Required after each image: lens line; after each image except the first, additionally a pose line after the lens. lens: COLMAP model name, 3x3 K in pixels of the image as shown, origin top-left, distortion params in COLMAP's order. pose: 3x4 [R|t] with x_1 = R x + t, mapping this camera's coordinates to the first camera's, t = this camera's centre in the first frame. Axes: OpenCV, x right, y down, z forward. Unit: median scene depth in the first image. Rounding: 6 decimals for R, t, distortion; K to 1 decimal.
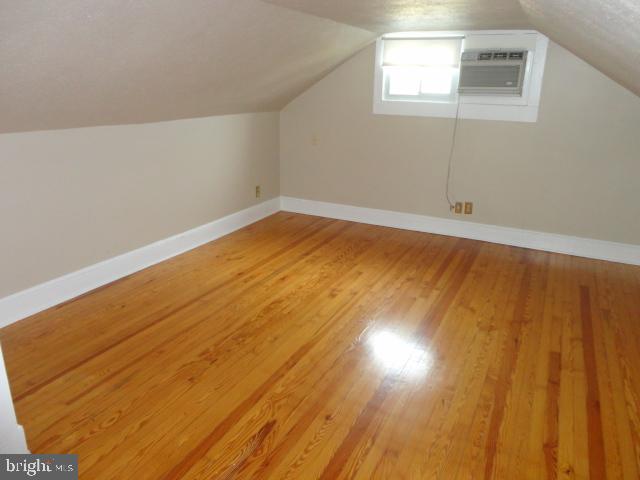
lens RADIAL K [[470.8, 0, 312.9], [0, 470.8, 237.0], [0, 0, 1]] dist [-0.008010, 0.010285]
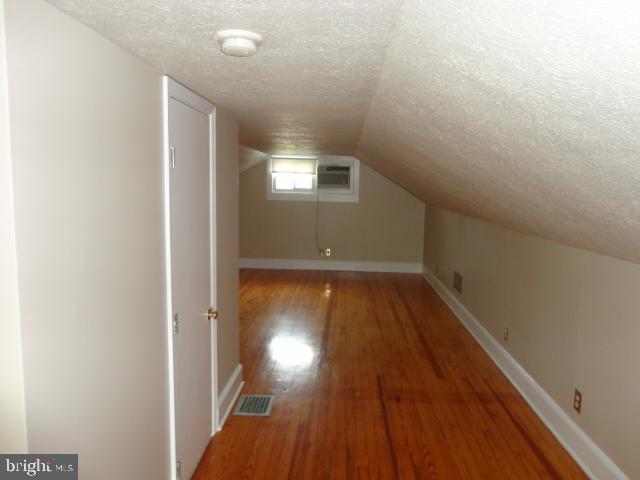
lens RADIAL K [[470.8, 0, 312.9], [0, 470.8, 237.0], [0, 0, 1]] dist [-0.008010, 0.010285]
pose [[0.915587, -0.049614, 0.399047, -0.442263], [0.122546, 0.979582, -0.159381, 0.165894], [-0.382992, 0.194829, 0.902972, -0.593003]]
